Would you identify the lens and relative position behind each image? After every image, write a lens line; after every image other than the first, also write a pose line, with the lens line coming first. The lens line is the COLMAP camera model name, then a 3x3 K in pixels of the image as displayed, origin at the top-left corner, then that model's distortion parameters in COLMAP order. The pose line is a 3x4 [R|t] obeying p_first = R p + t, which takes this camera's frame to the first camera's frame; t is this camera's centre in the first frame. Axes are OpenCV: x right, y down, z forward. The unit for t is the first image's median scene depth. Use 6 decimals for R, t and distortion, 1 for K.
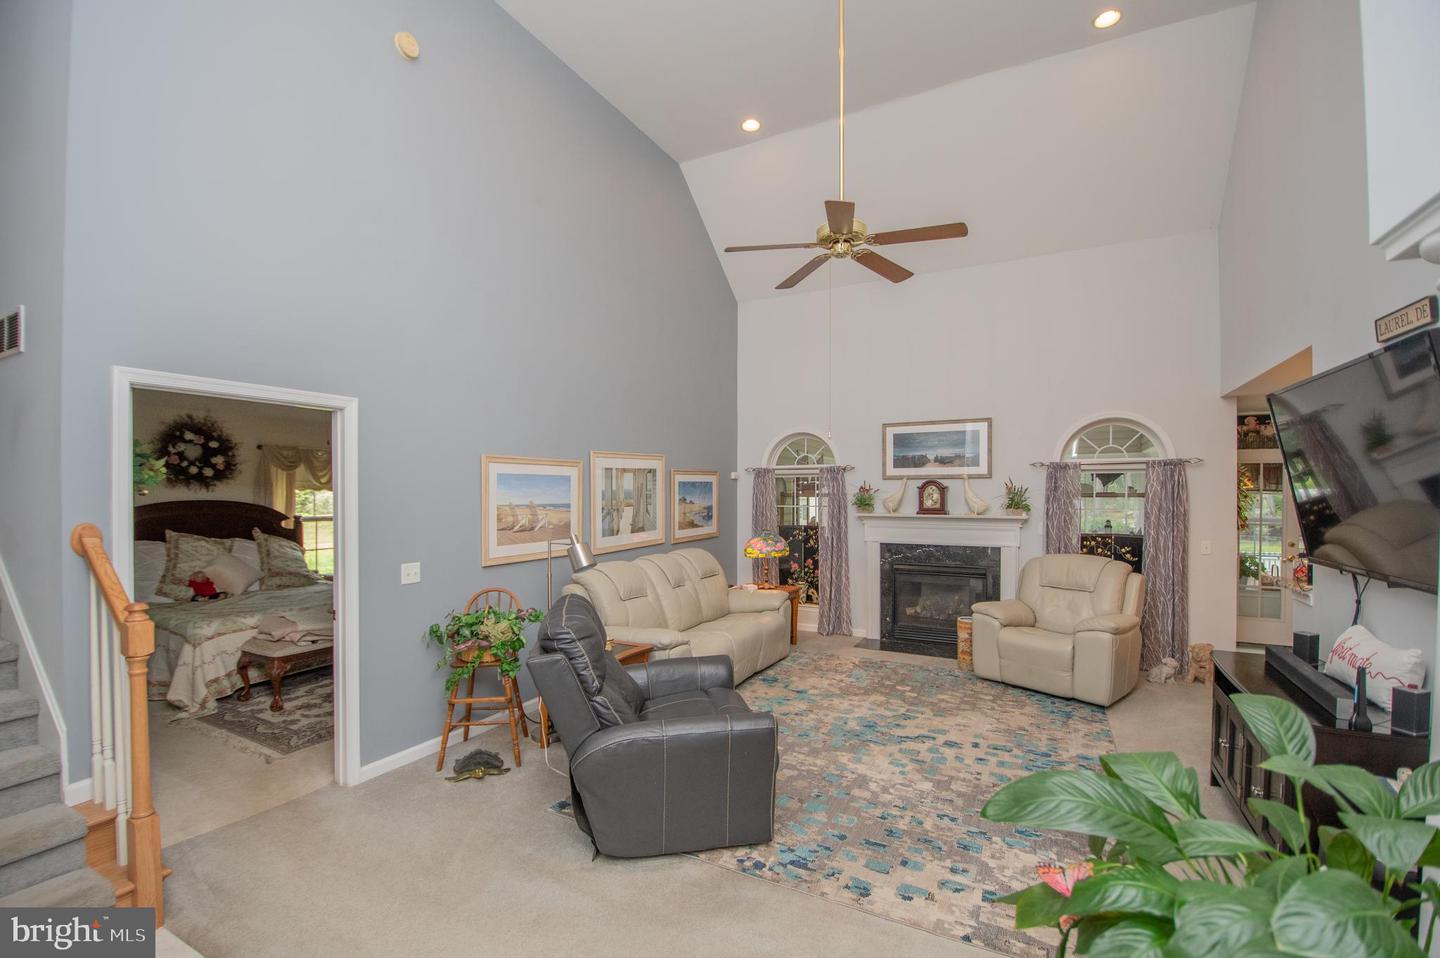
lens RADIAL K [[644.2, 0, 704.8], [0, 644.2, 487.0], [0, 0, 1]] dist [-0.004284, -0.012138]
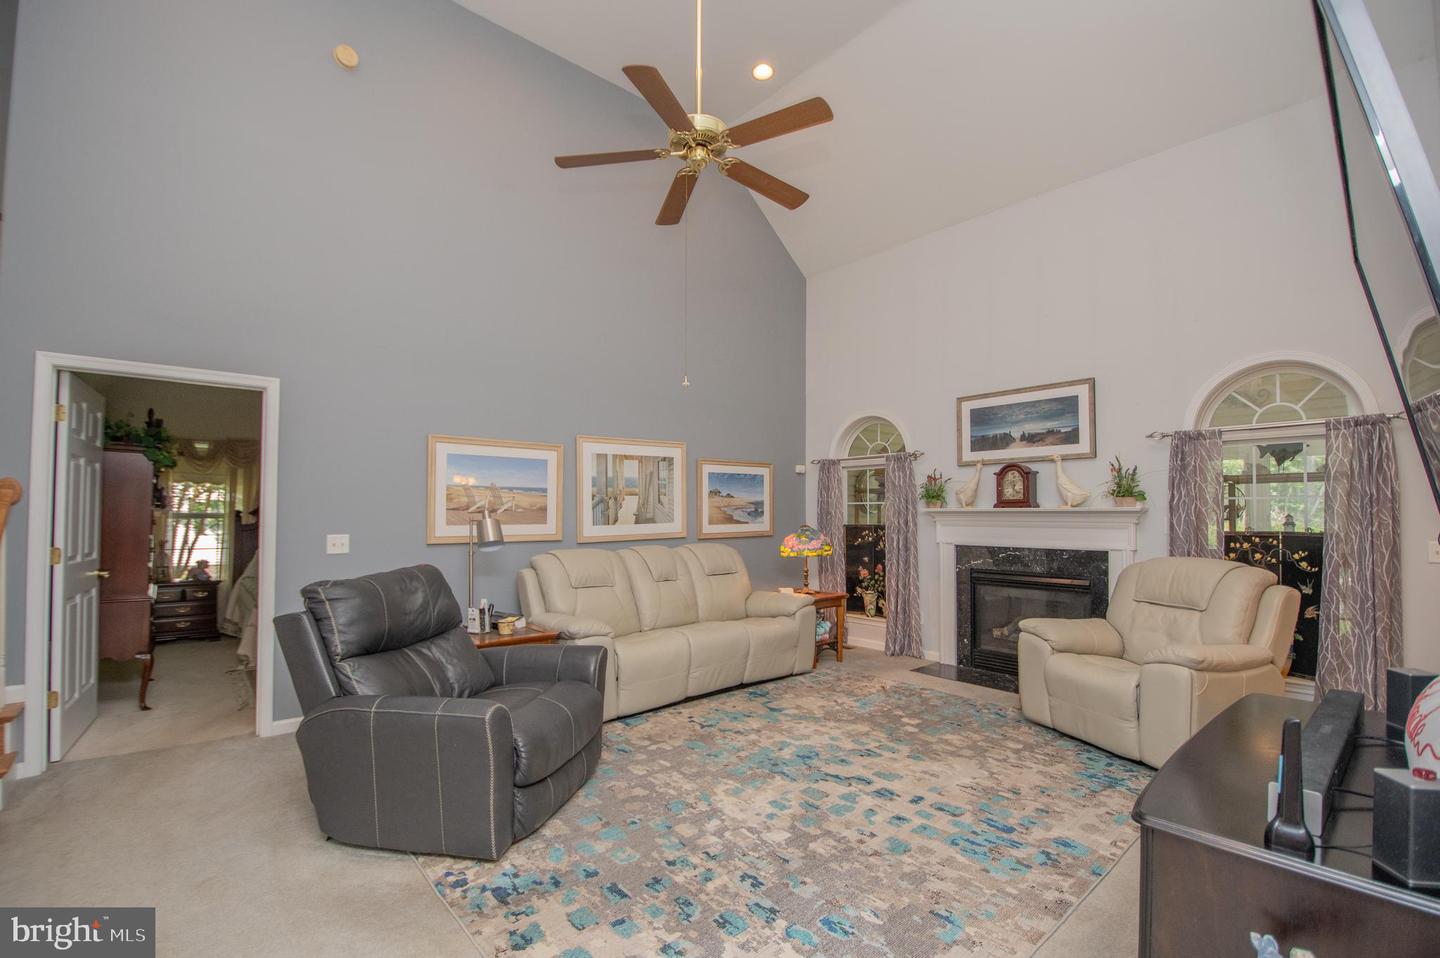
lens RADIAL K [[644.2, 0, 709.2], [0, 644.2, 487.6], [0, 0, 1]] dist [-0.004284, -0.012138]
pose [[0.932093, -0.012137, -0.362015, 0.385604], [-0.000967, 0.999352, -0.035994, 0.061756], [0.362217, 0.033900, 0.931477, 0.185917]]
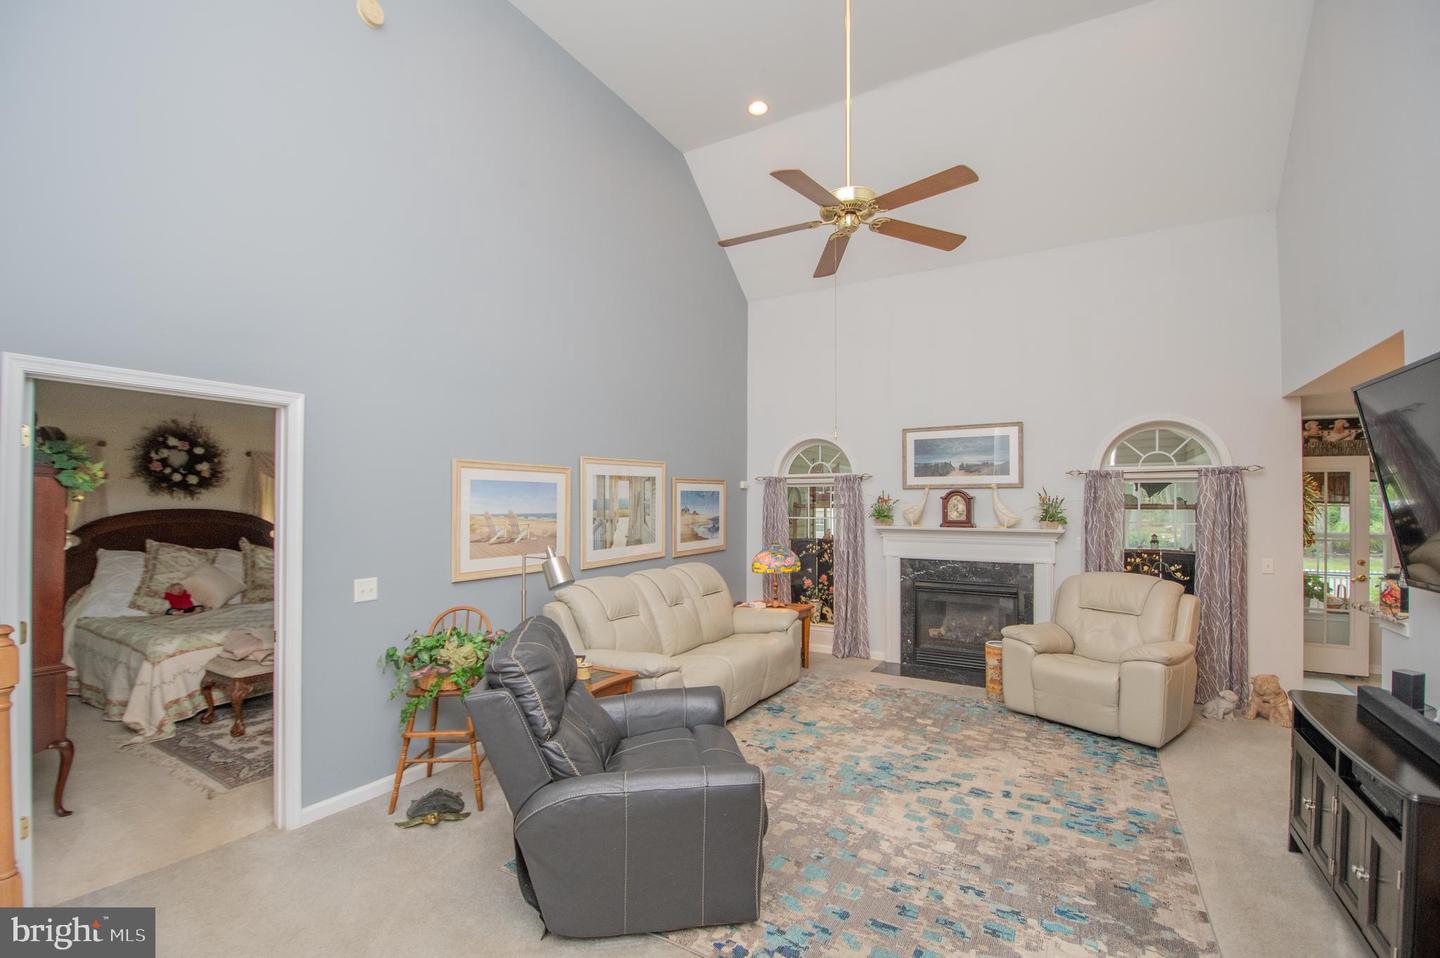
lens RADIAL K [[644.2, 0, 705.3], [0, 644.2, 486.0], [0, 0, 1]] dist [-0.004284, -0.012138]
pose [[0.999276, 0.002519, -0.037970, 0.039098], [-0.003282, 0.999794, -0.020043, 0.004581], [0.037912, 0.020153, 0.999078, 0.093085]]
